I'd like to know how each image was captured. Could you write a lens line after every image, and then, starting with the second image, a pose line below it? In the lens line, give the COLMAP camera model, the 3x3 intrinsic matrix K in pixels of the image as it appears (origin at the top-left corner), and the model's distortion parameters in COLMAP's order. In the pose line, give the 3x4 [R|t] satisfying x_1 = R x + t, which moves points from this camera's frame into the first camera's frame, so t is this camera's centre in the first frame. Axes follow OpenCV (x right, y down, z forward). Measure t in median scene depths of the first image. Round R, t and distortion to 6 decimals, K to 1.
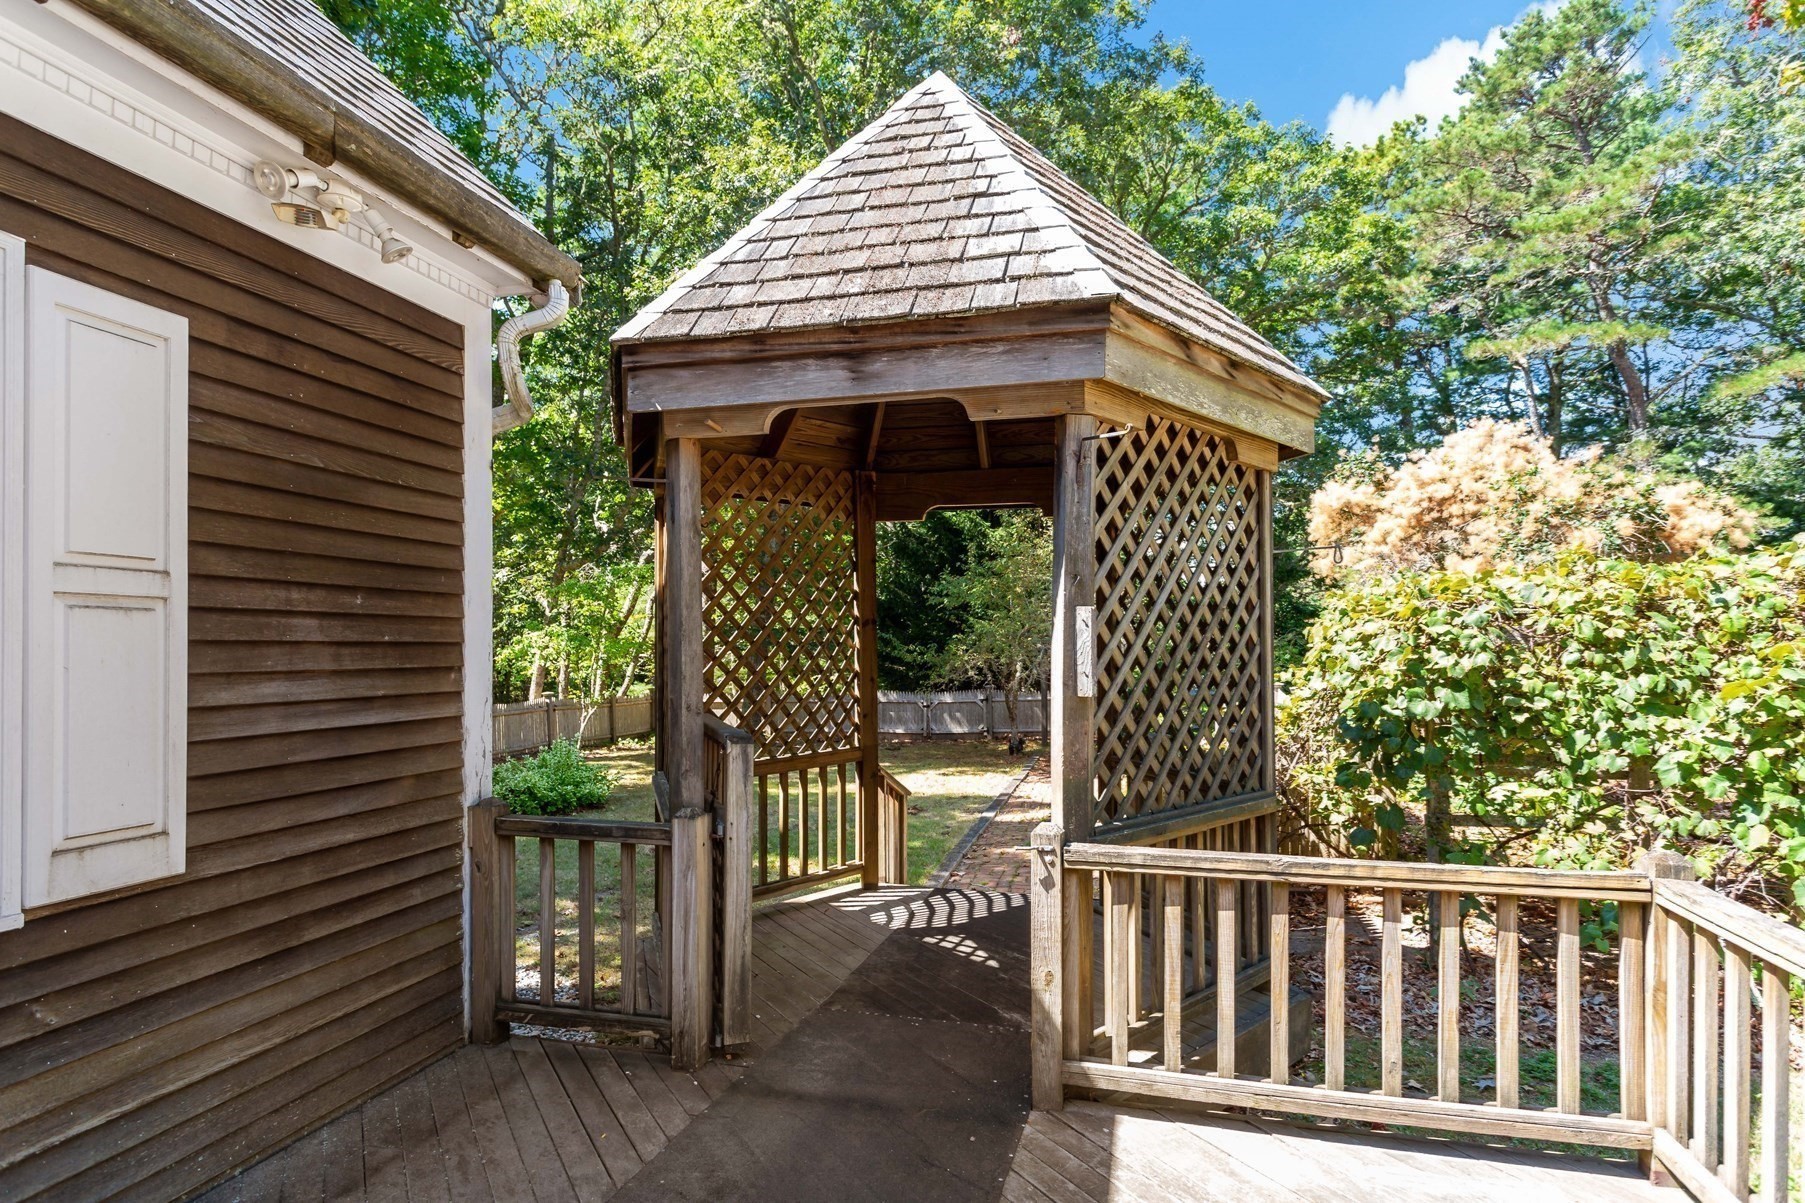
lens RADIAL K [[1043.0, 0, 877.8], [0, 1043.0, 641.0], [0, 0, 1]] dist [0.002875, 0.000757]
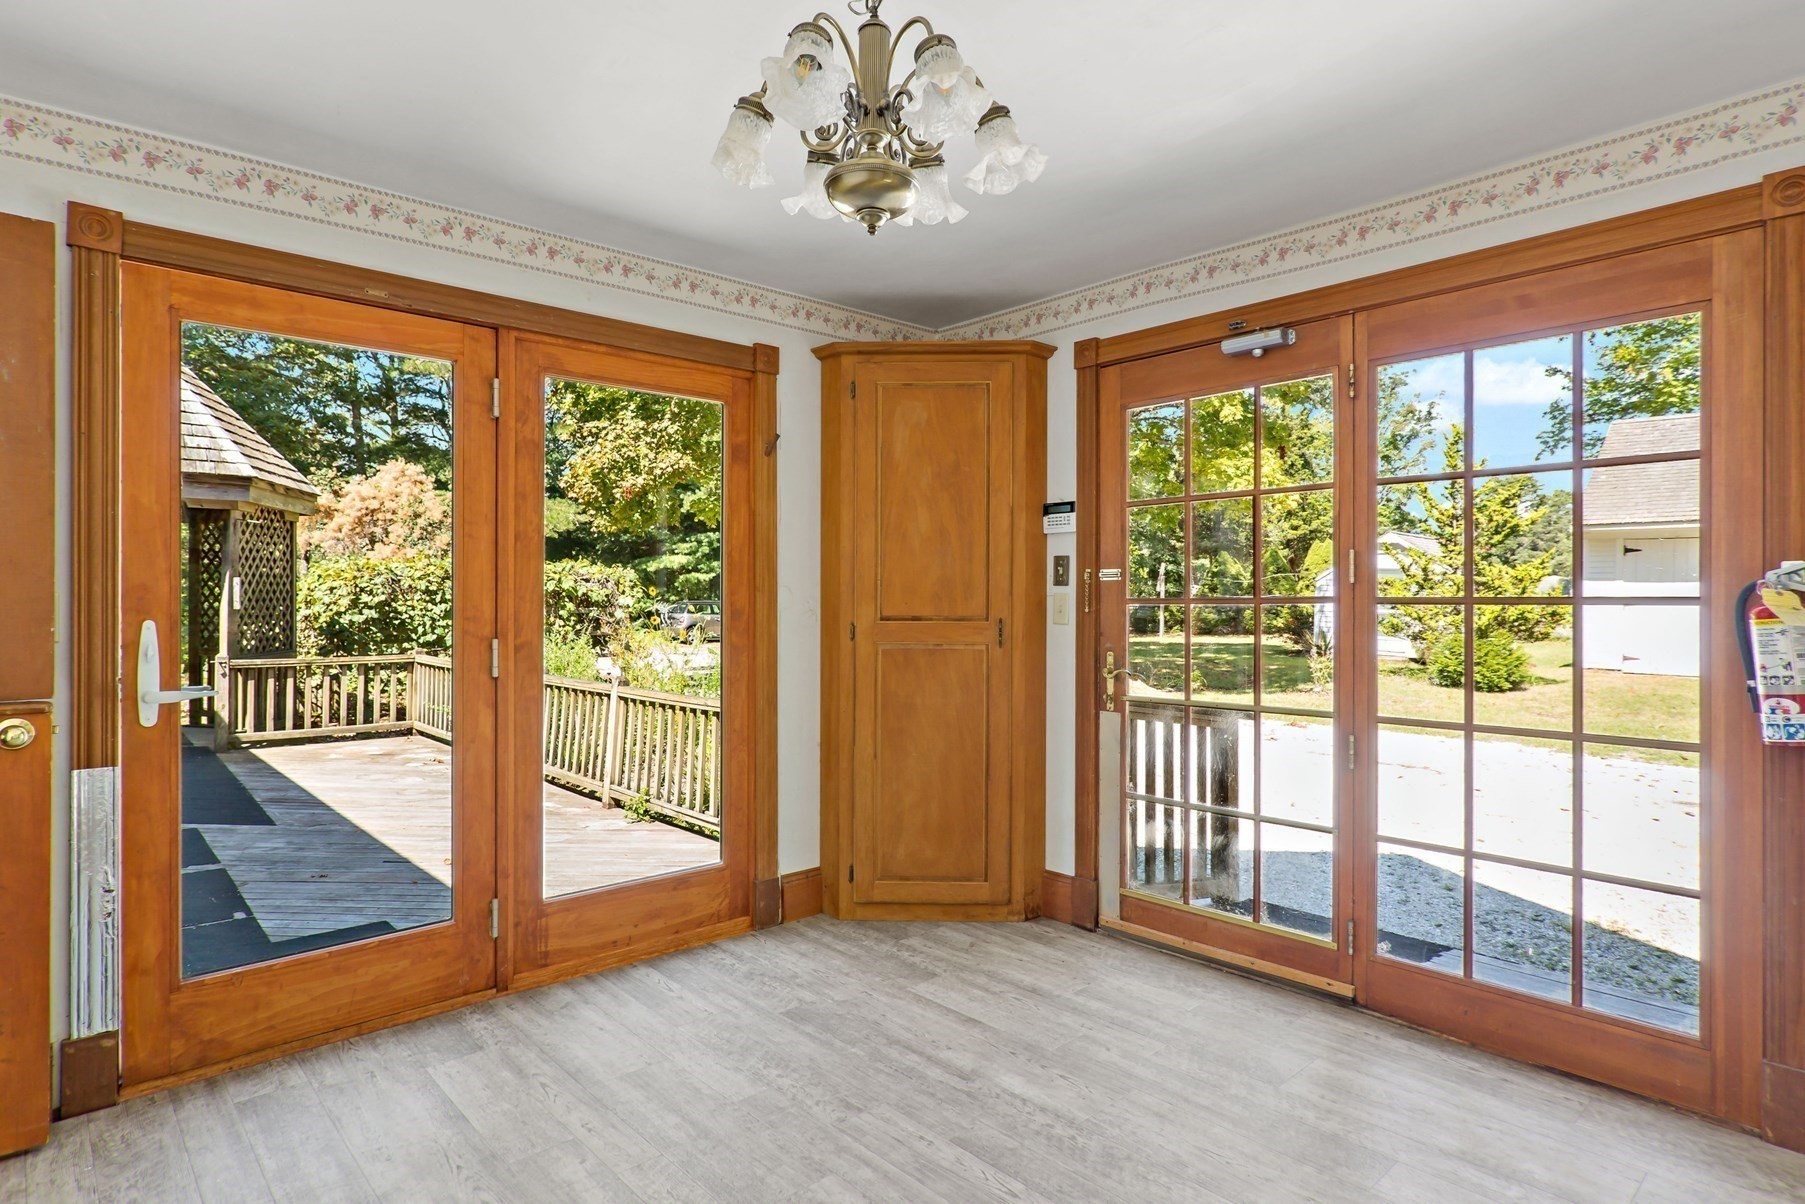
lens RADIAL K [[989.5, 0, 906.0], [0, 989.5, 591.2], [0, 0, 1]] dist [-0.020753, -0.000798]
pose [[0.557513, 0.007749, 0.830132, -0.613340], [-0.007945, 0.999960, -0.003999, 0.000950], [-0.830130, -0.004366, 0.557553, -1.231589]]
